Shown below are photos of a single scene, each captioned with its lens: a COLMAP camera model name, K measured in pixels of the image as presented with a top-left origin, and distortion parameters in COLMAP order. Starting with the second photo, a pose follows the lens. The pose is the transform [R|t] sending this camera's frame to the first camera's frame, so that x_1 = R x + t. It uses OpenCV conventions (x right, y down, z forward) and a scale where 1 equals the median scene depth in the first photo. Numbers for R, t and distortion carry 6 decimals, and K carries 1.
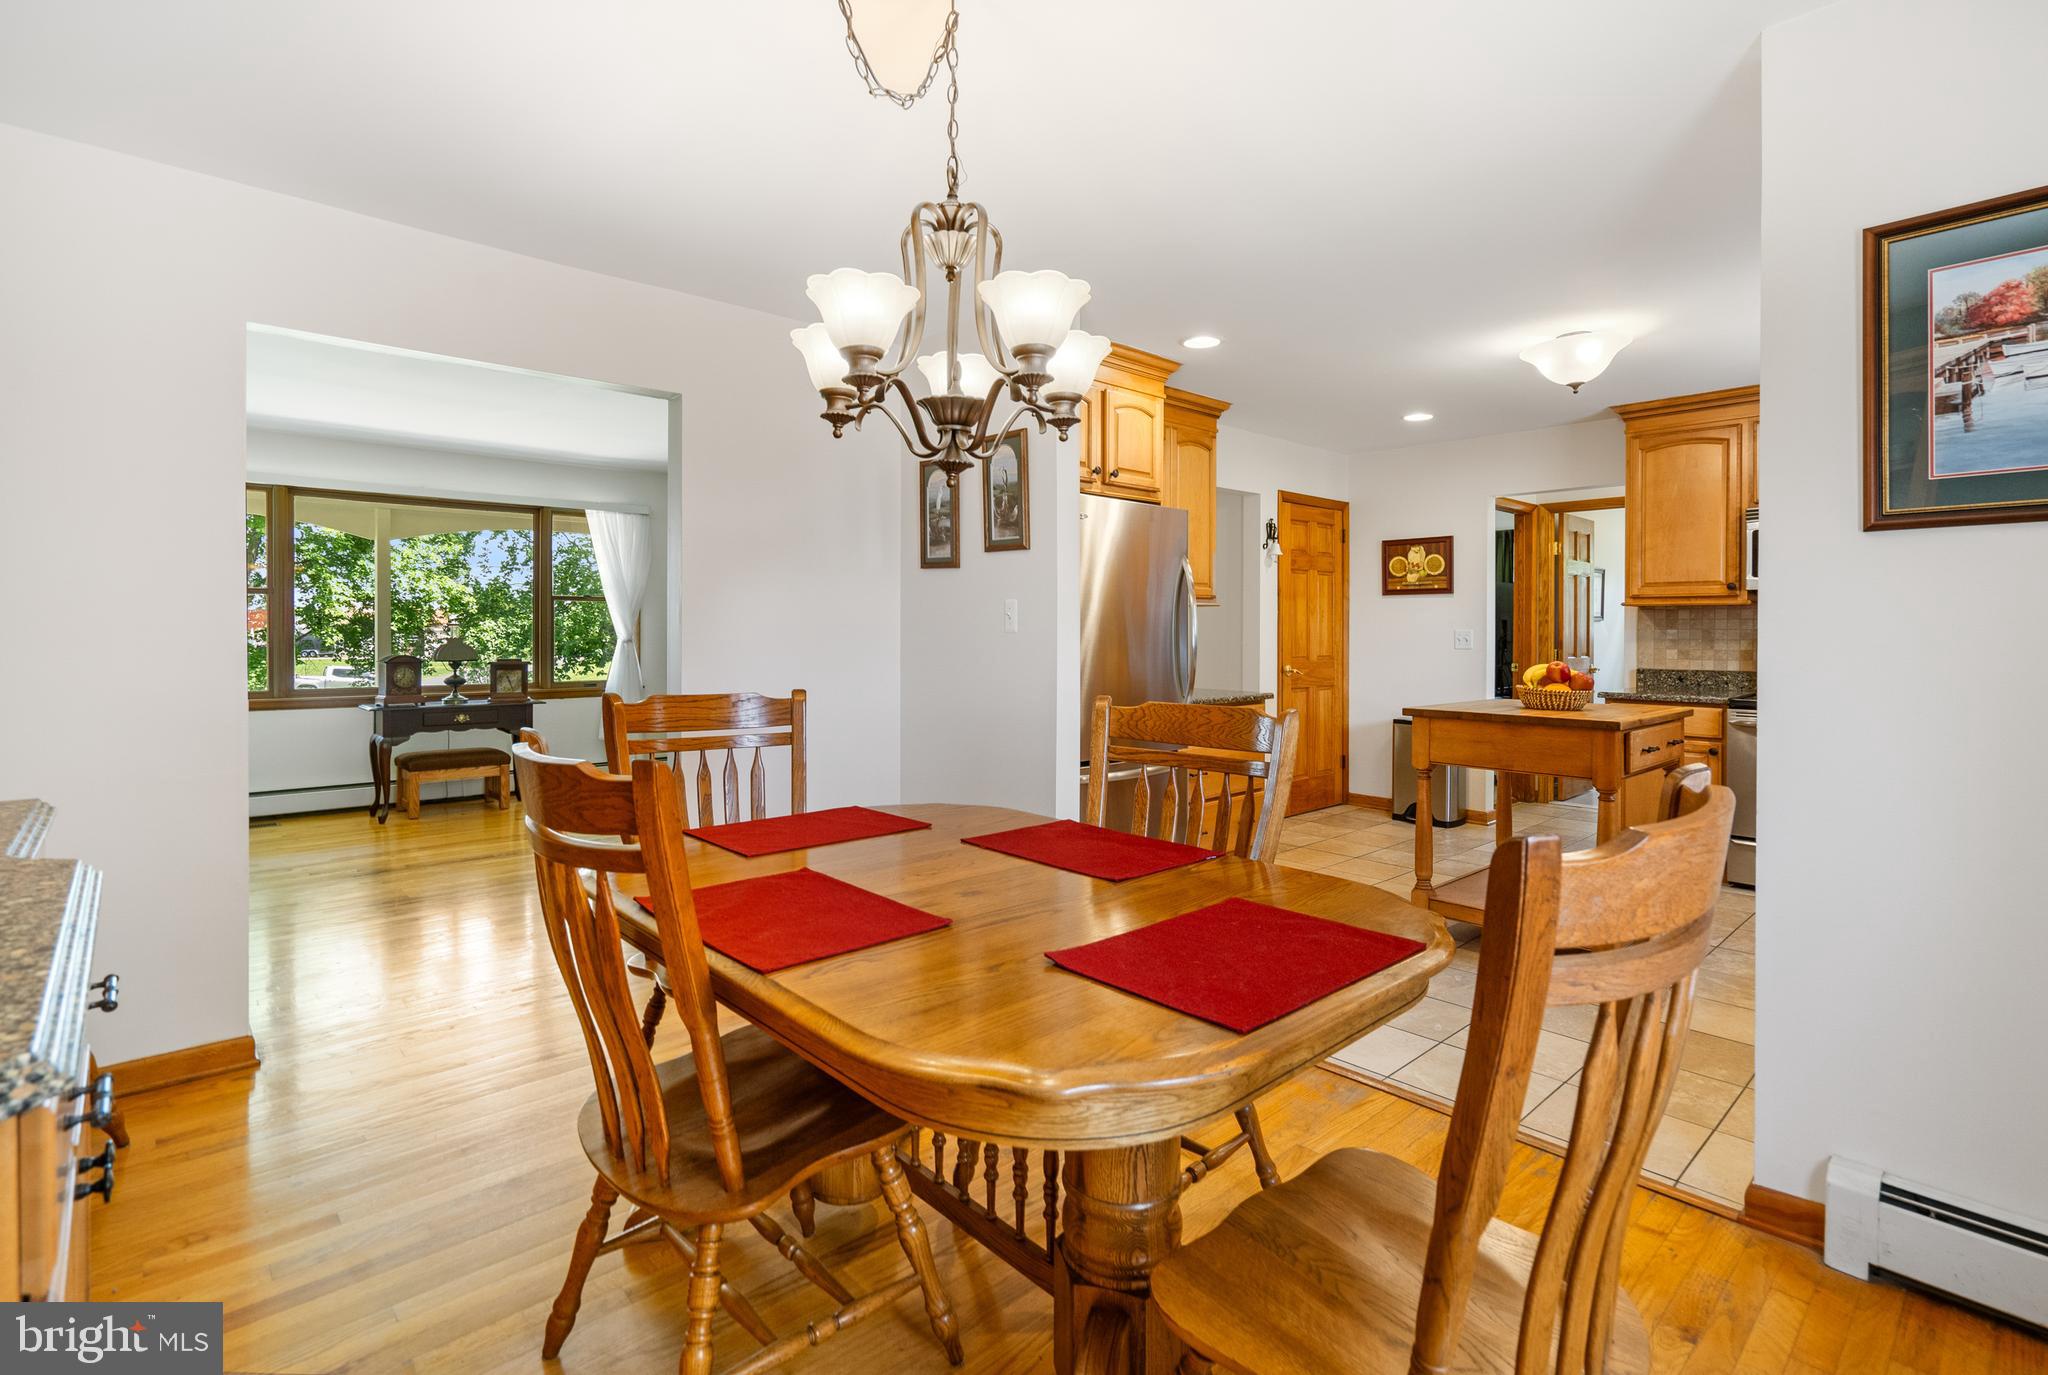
lens RADIAL K [[970.5, 0, 1018.9], [0, 970.5, 635.0], [0, 0, 1]] dist [0.000260, 0.000018]
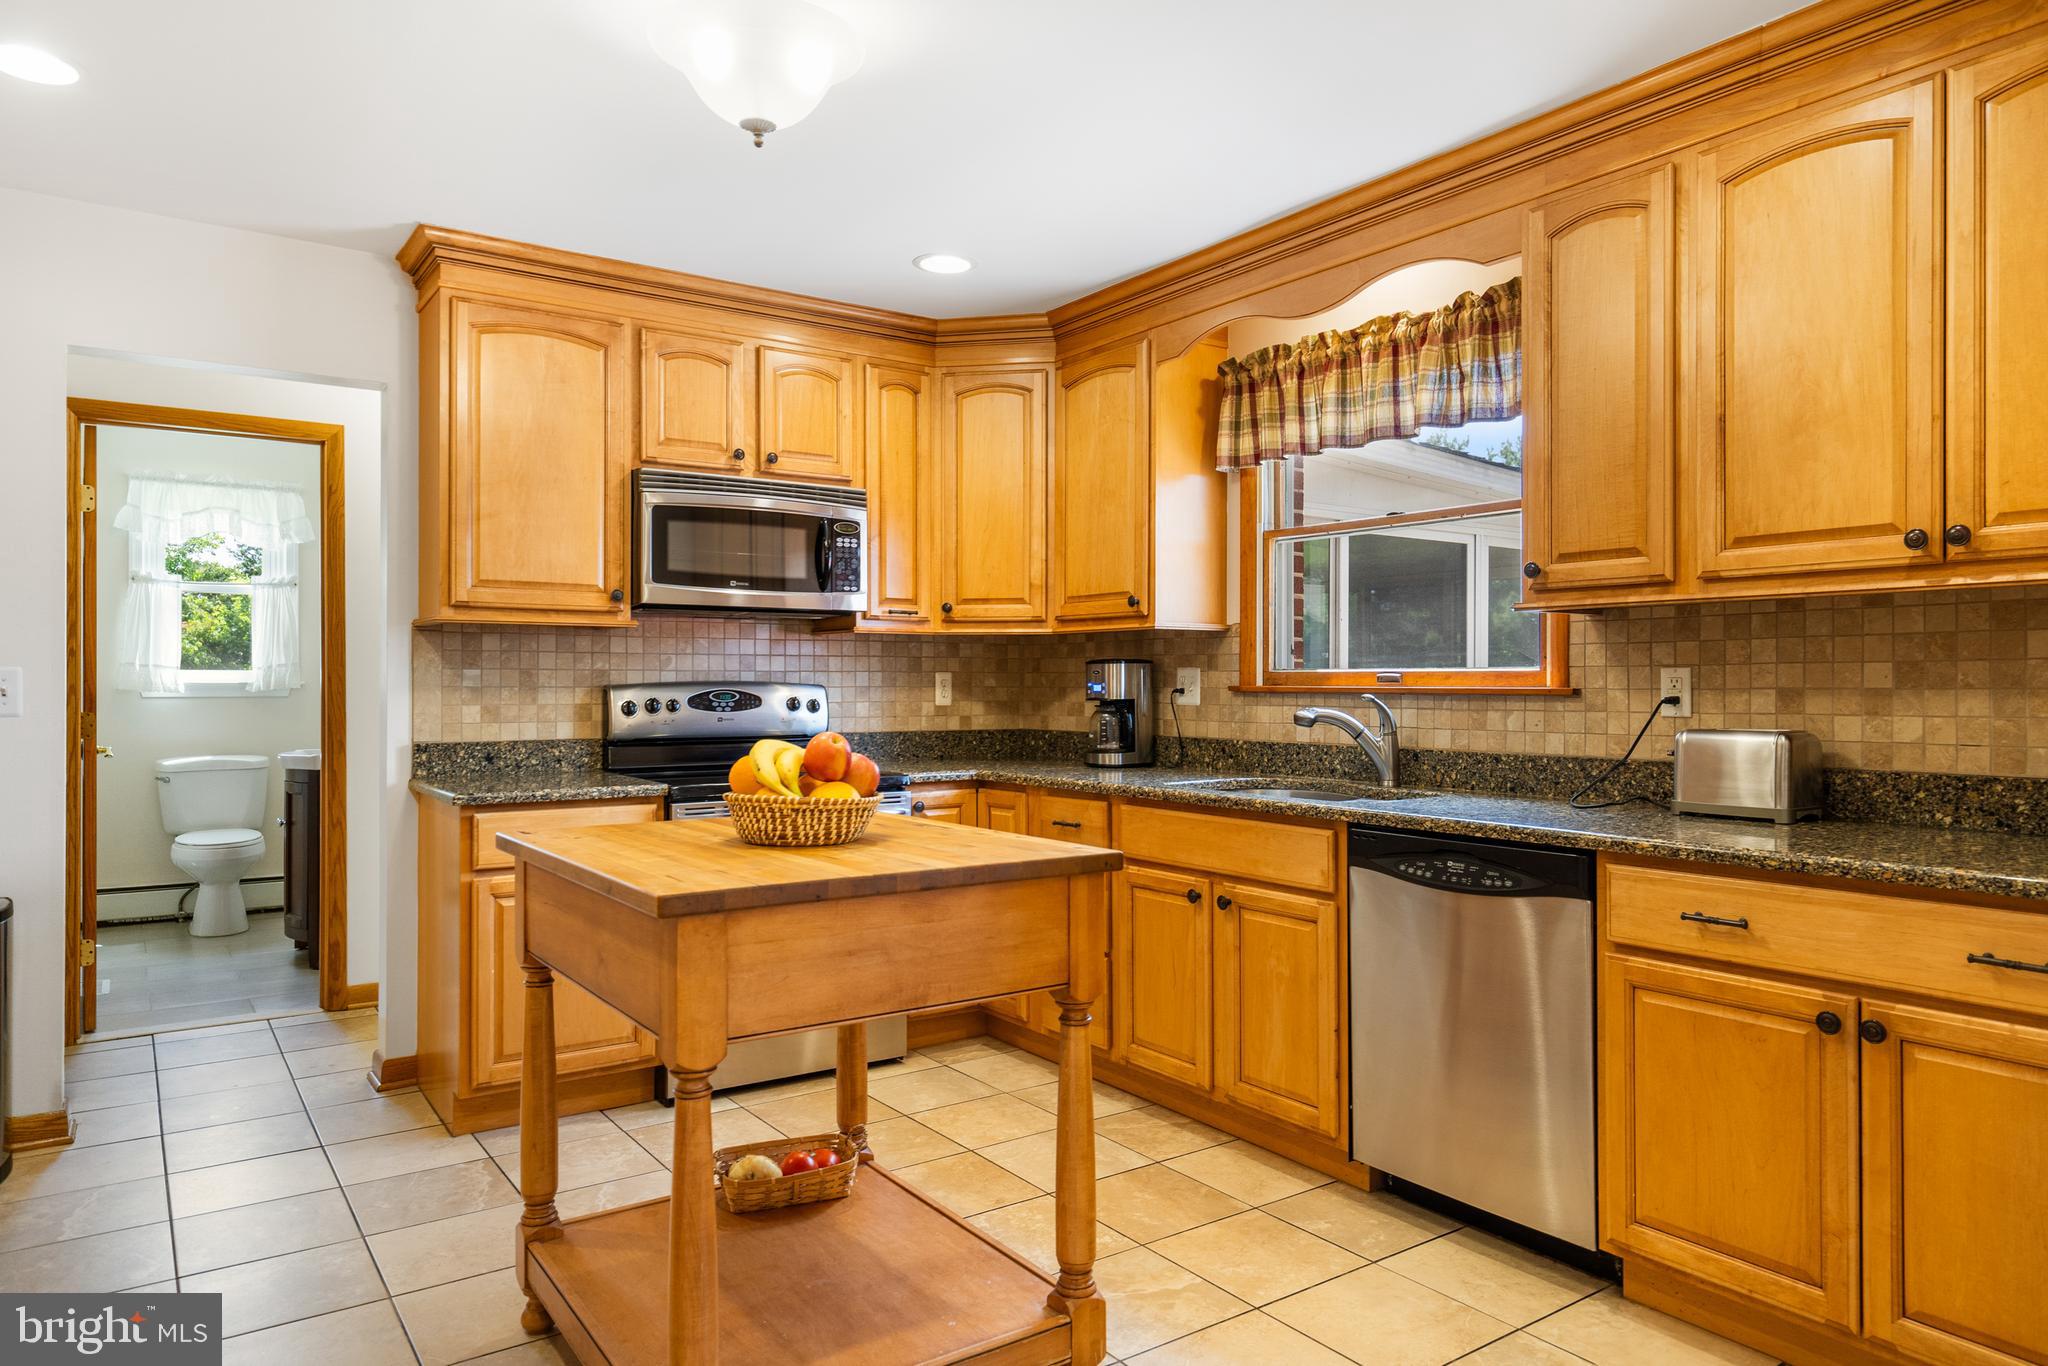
lens RADIAL K [[1283.2, 0, 1024.0], [0, 1283.2, 683.0], [0, 0, 1]] dist [-0.003974, -0.001991]
pose [[0.127630, -0.001464, 0.991821, -0.007352], [0.005872, 0.999982, 0.000720, 0.003593], [-0.991804, 0.005733, 0.127637, 0.605932]]
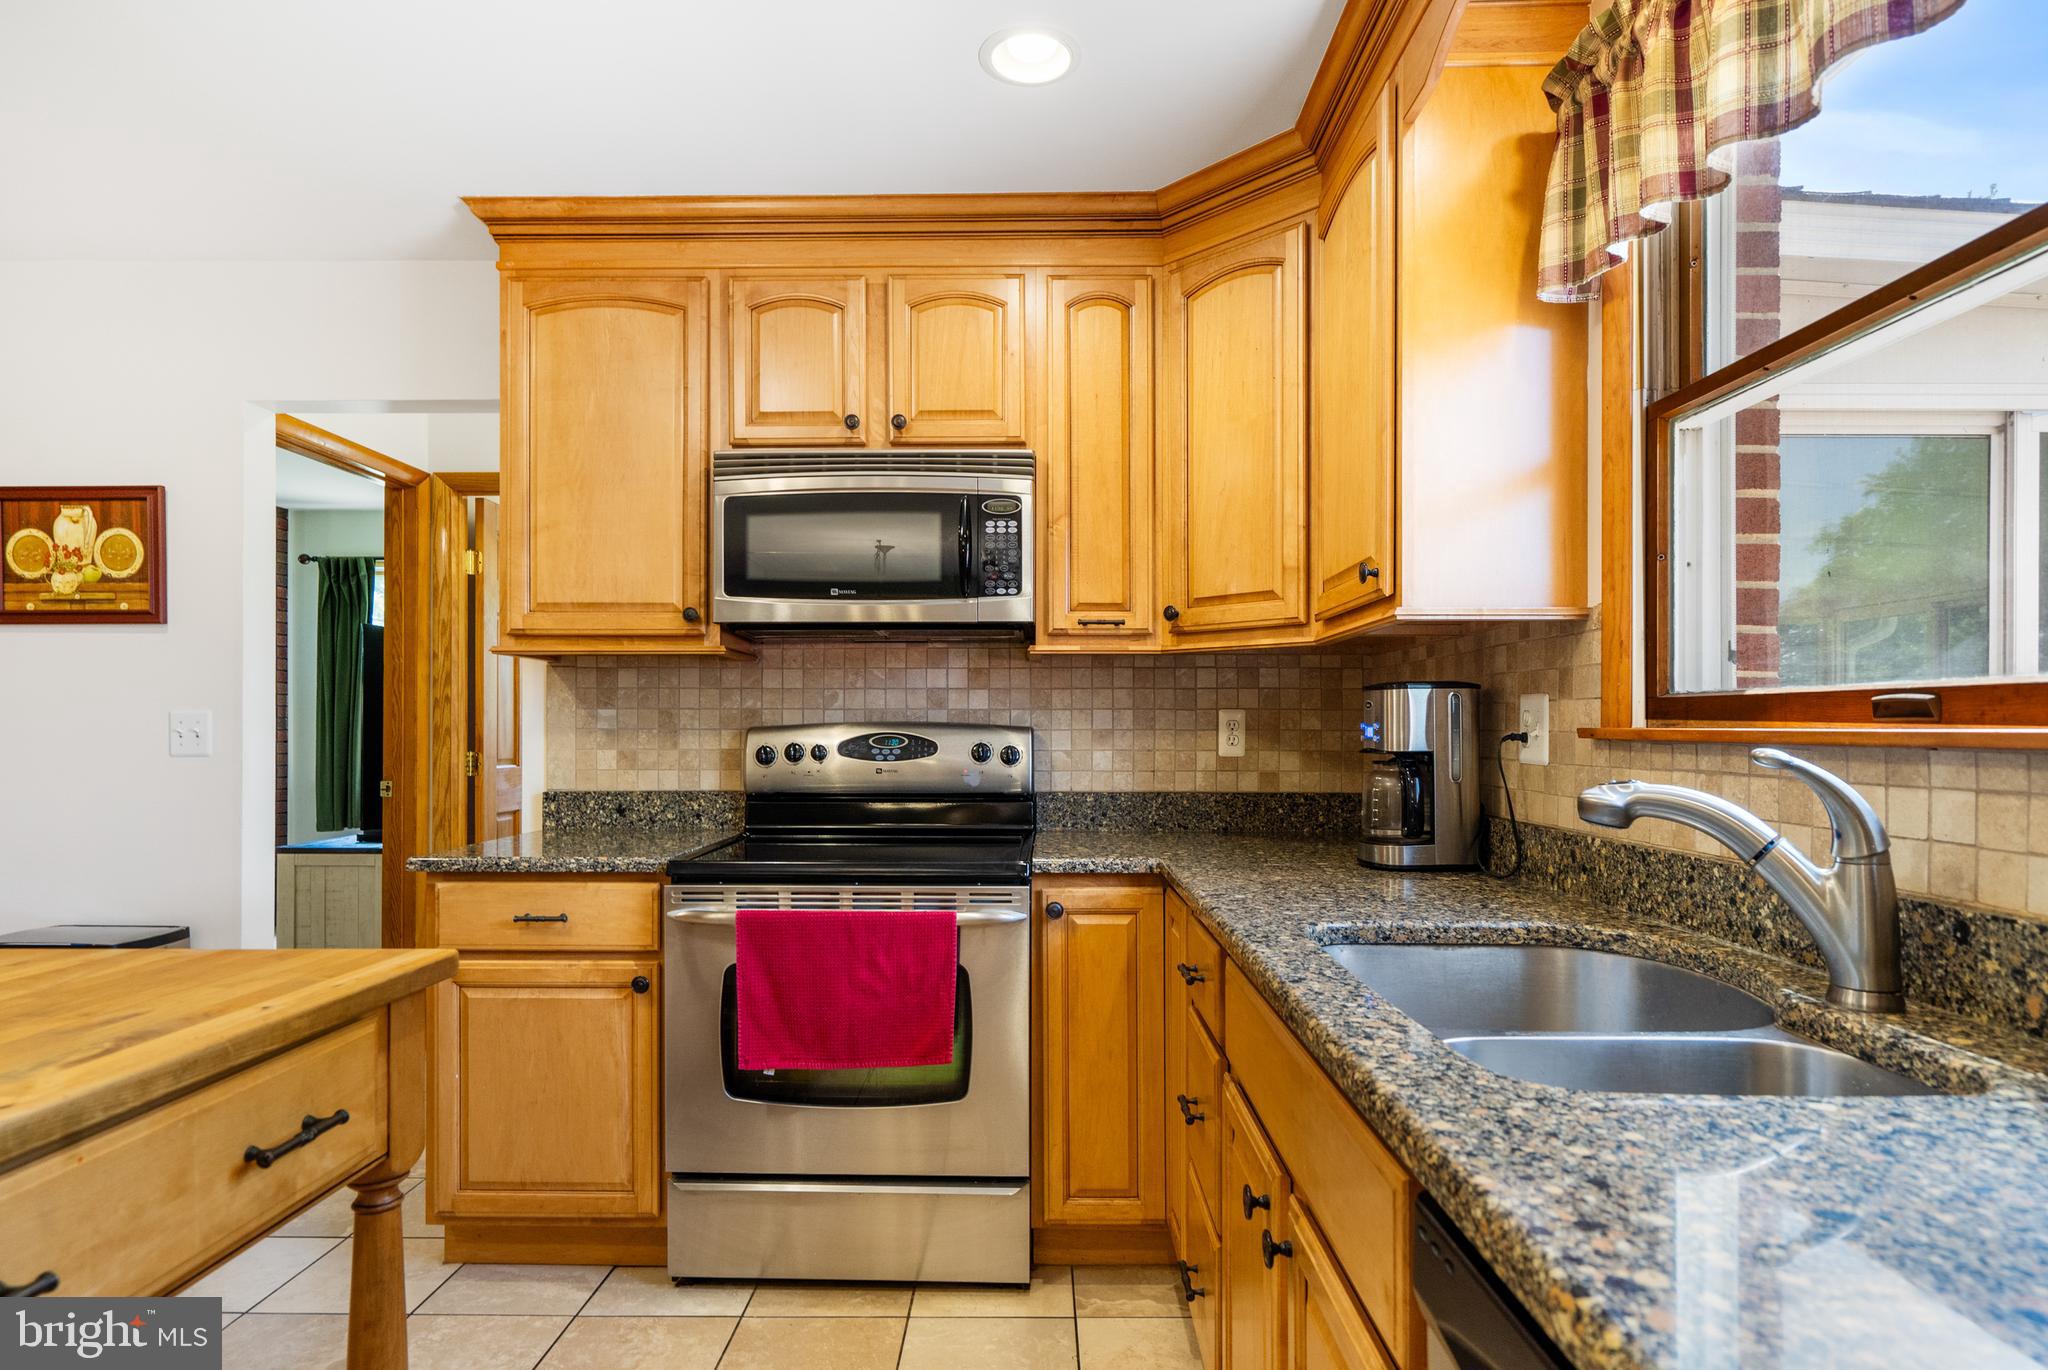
lens RADIAL K [[1098.0, 0, 1023.5], [0, 1098.0, 726.4], [0, 0, 1]] dist [-0.000142, 0.000792]
pose [[0.685891, 0.000350, 0.727704, 0.421087], [0.004904, 0.999975, -0.005104, 0.007101], [-0.727688, 0.007069, 0.685872, 0.476182]]
